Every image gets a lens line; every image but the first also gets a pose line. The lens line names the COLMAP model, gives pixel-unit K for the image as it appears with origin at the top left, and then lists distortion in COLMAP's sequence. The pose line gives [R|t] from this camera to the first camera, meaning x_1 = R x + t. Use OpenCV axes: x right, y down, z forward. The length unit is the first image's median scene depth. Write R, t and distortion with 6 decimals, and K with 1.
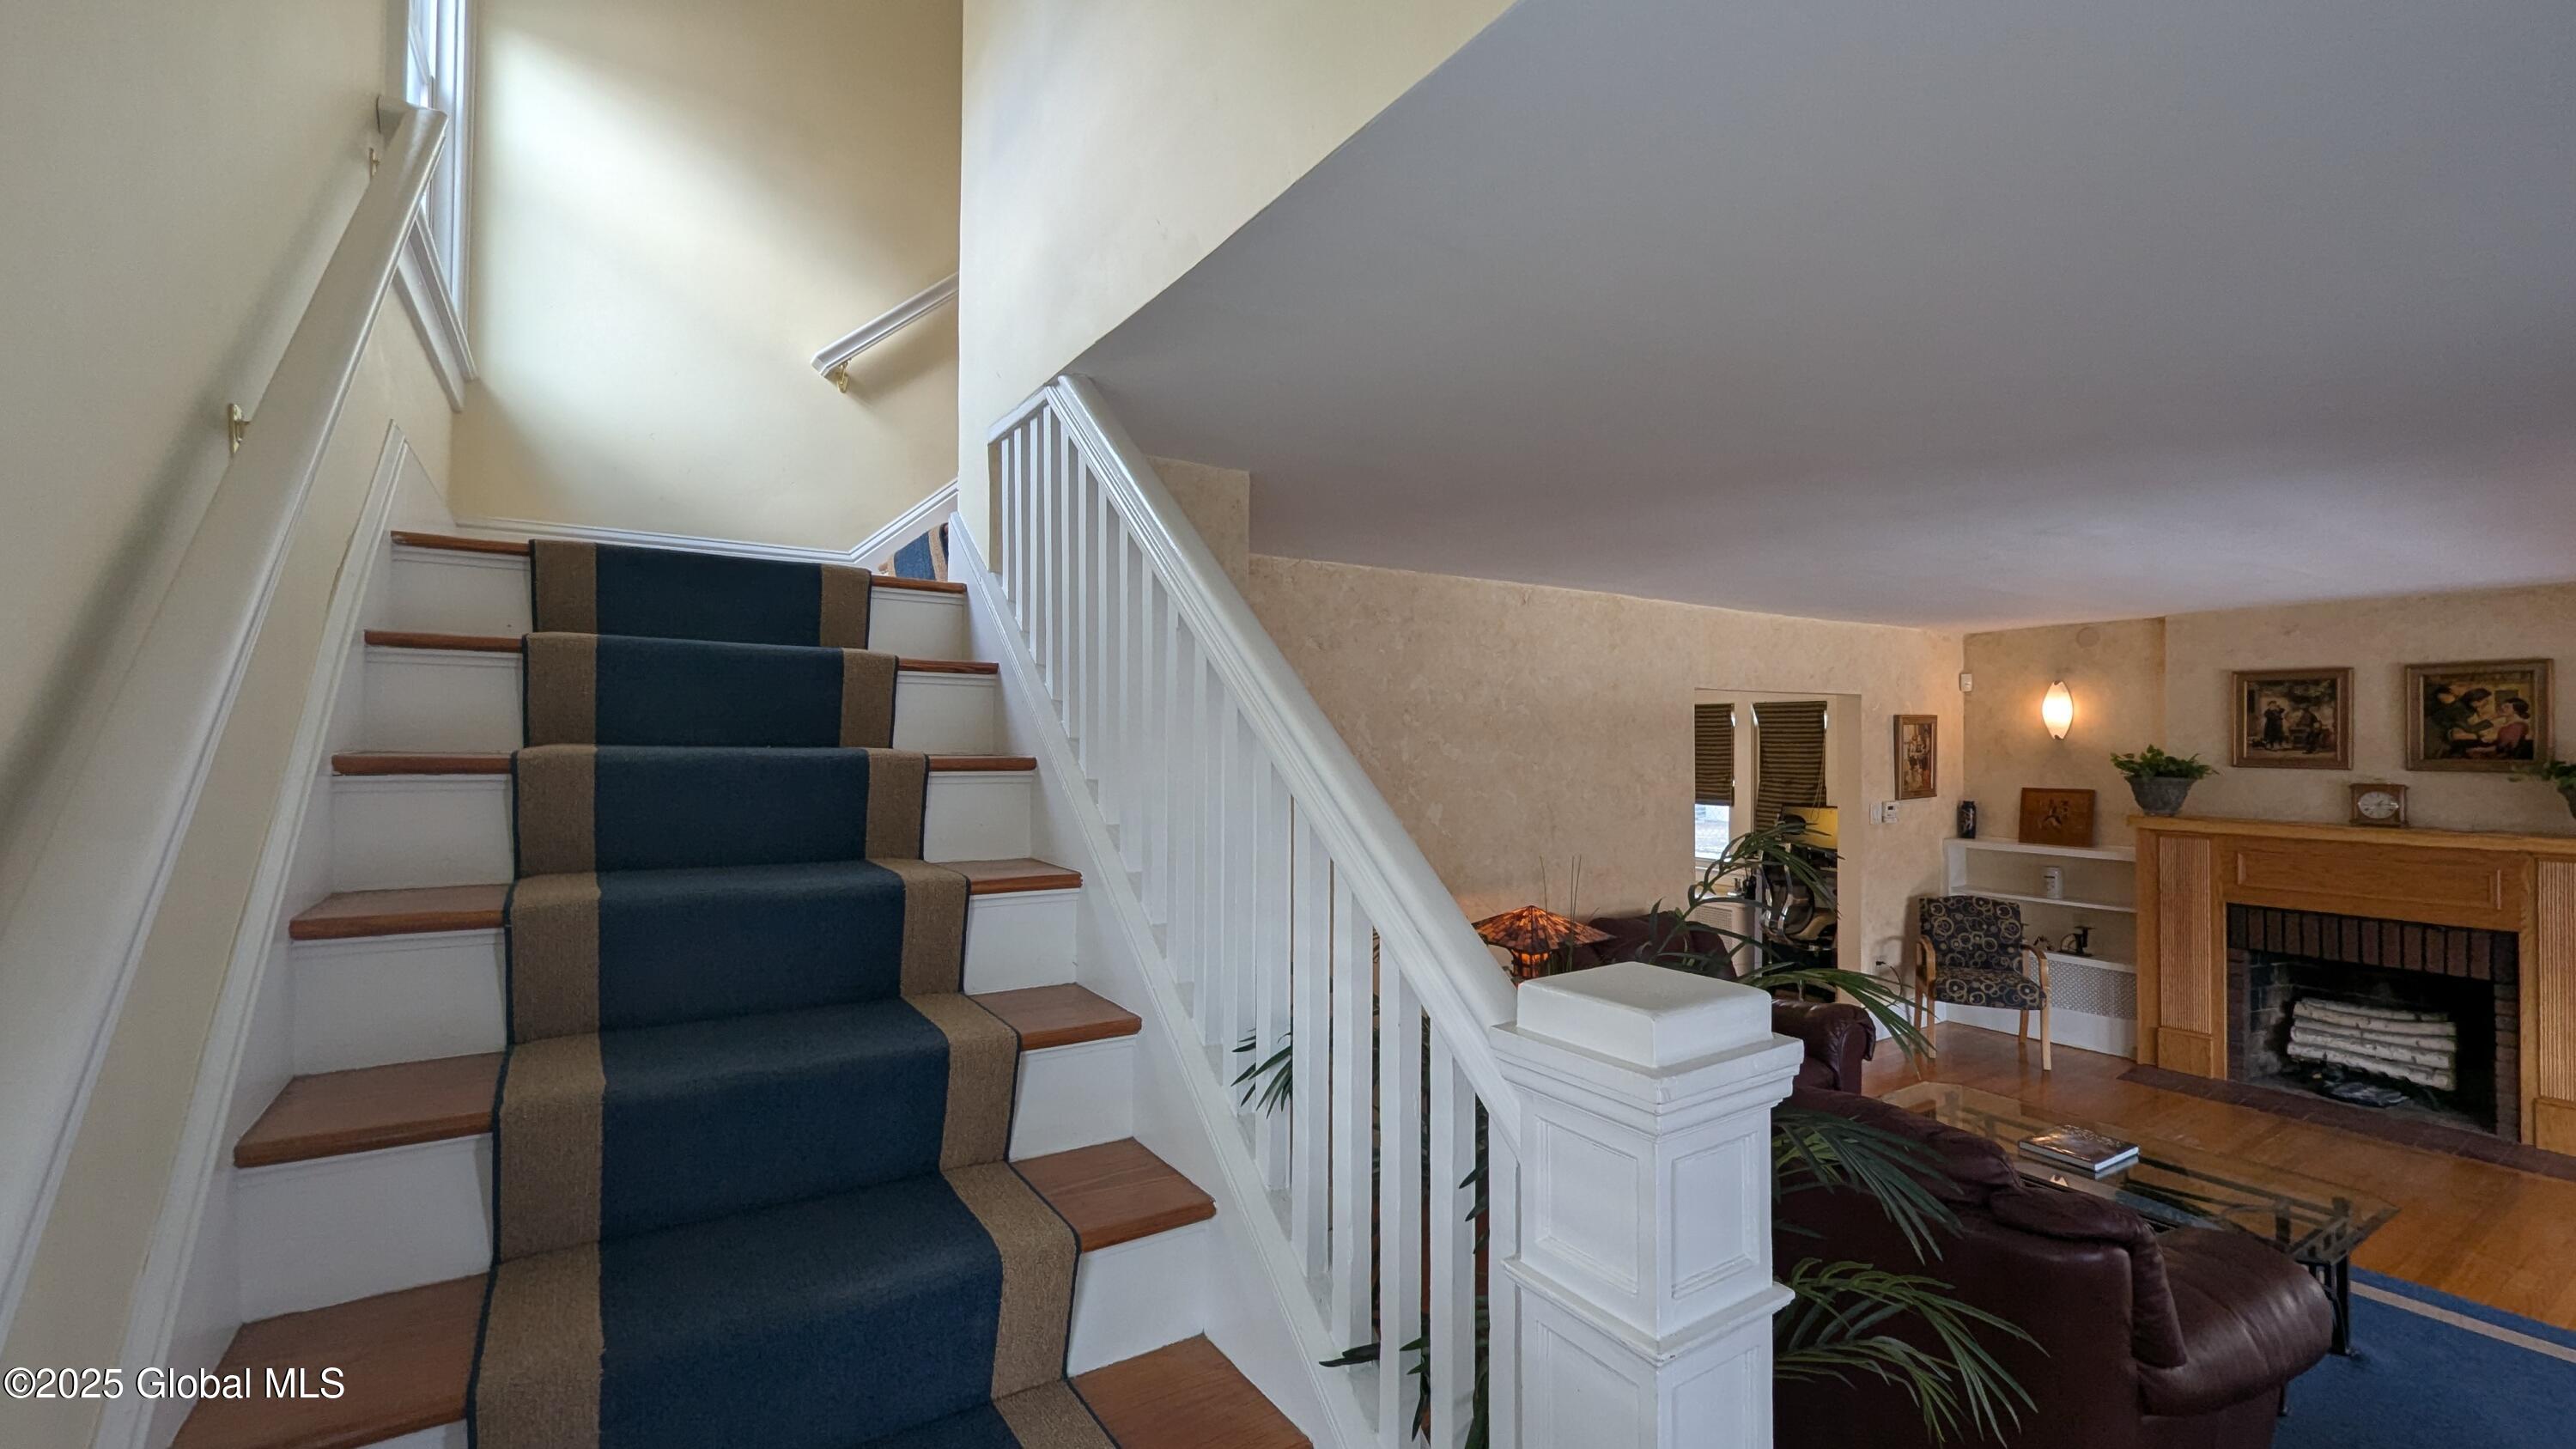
lens RADIAL K [[1058.5, 0, 1316.8], [0, 1058.5, 733.5], [0, 0, 1]] dist [0.022169, -0.005033]
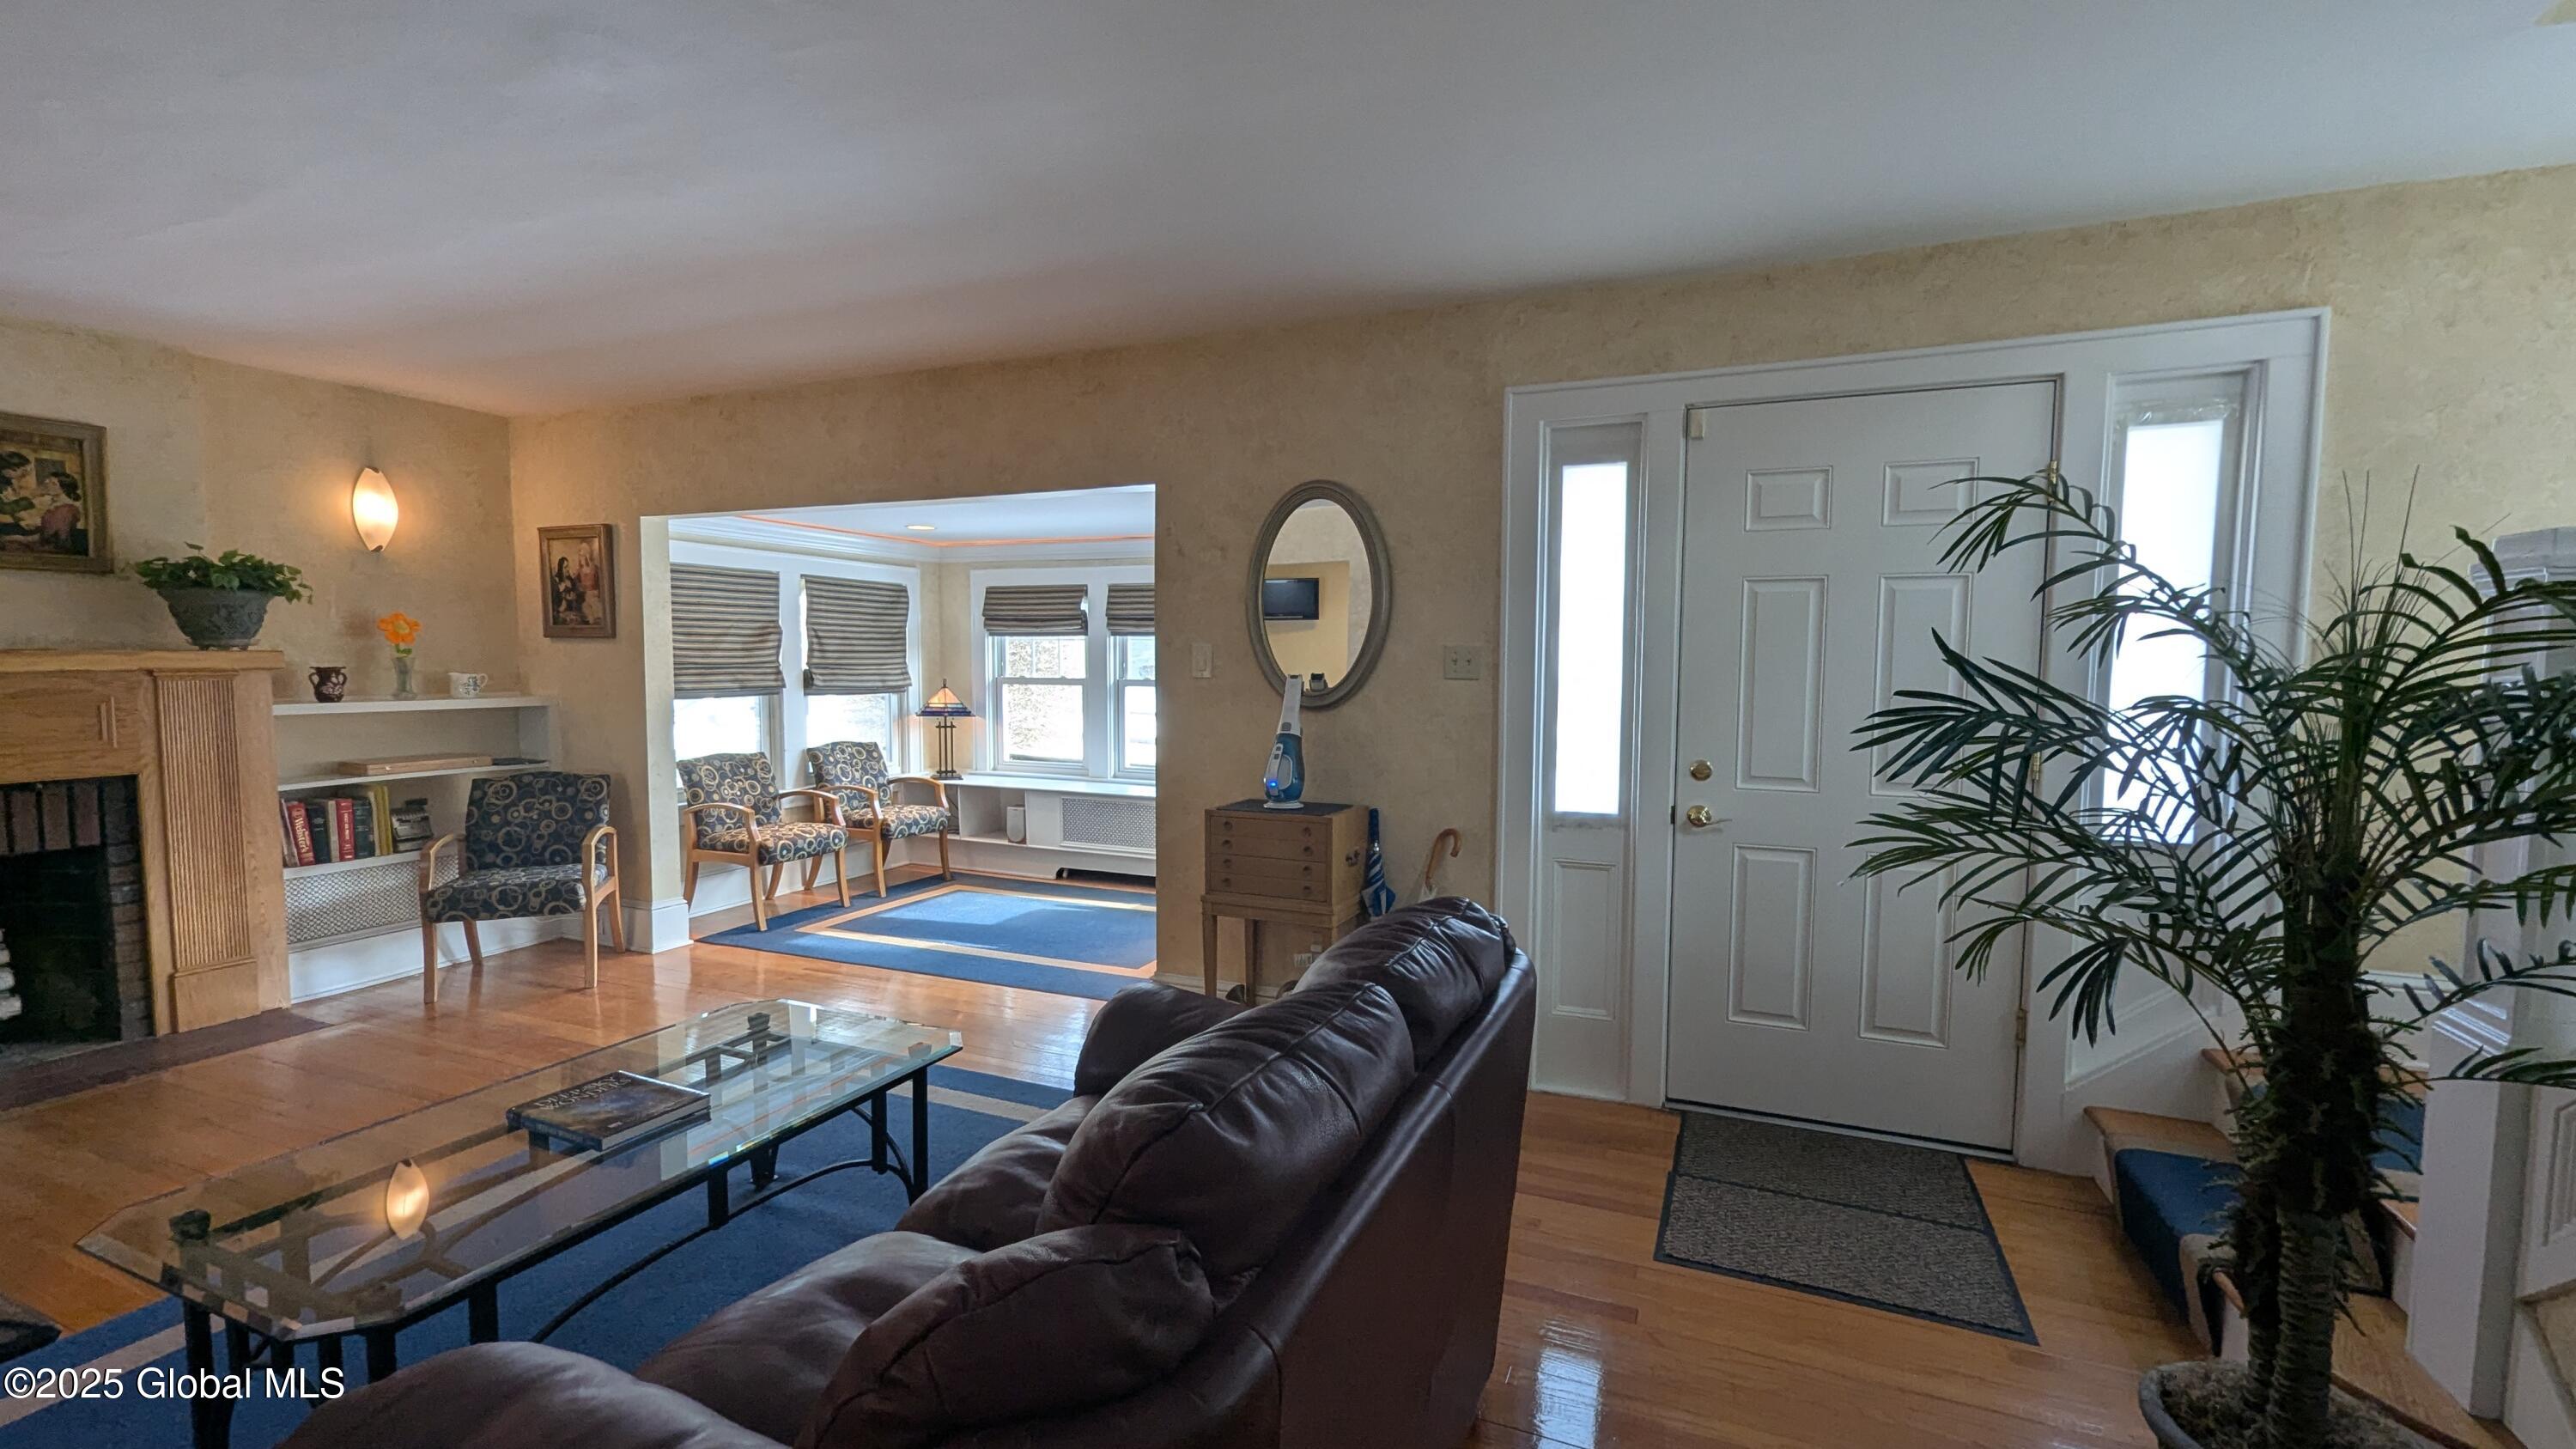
lens RADIAL K [[1060.9, 0, 1302.3], [0, 1060.9, 732.9], [0, 0, 1]] dist [0.001783, -0.002047]
pose [[-0.562004, -0.062117, 0.824799, 0.002748], [-0.011475, 0.997666, 0.067317, 0.081163], [-0.827055, 0.028368, -0.561405, 0.641820]]
